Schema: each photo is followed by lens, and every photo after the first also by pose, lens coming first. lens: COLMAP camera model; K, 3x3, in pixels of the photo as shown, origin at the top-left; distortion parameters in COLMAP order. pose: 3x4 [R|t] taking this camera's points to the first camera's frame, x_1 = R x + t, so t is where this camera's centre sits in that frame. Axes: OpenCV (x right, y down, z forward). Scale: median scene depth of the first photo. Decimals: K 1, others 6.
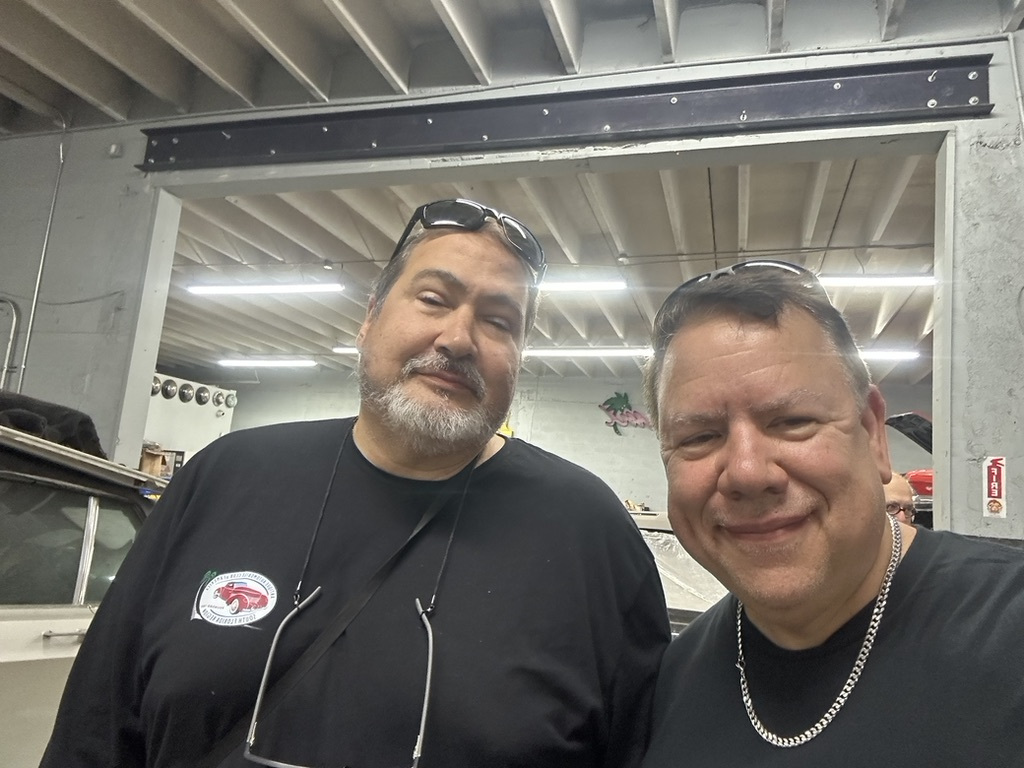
lens RADIAL K [[726.9, 0, 512.0], [0, 726.9, 384.0], [0, 0, 1]] dist [0.077952, -0.104315]
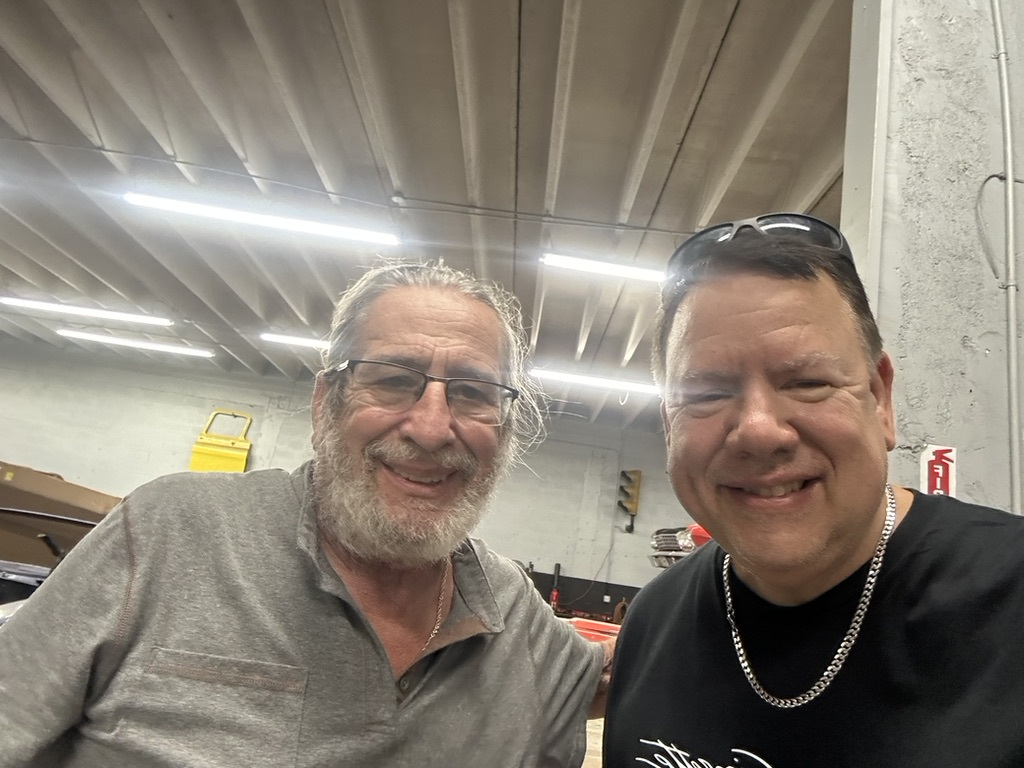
lens RADIAL K [[726.9, 0, 512.0], [0, 726.9, 384.0], [0, 0, 1]] dist [0.077952, -0.104315]
pose [[0.952664, 0.130333, 0.274671, 0.163193], [-0.111329, 0.990249, -0.083746, 0.129687], [-0.282907, 0.049203, 0.957884, 0.513250]]
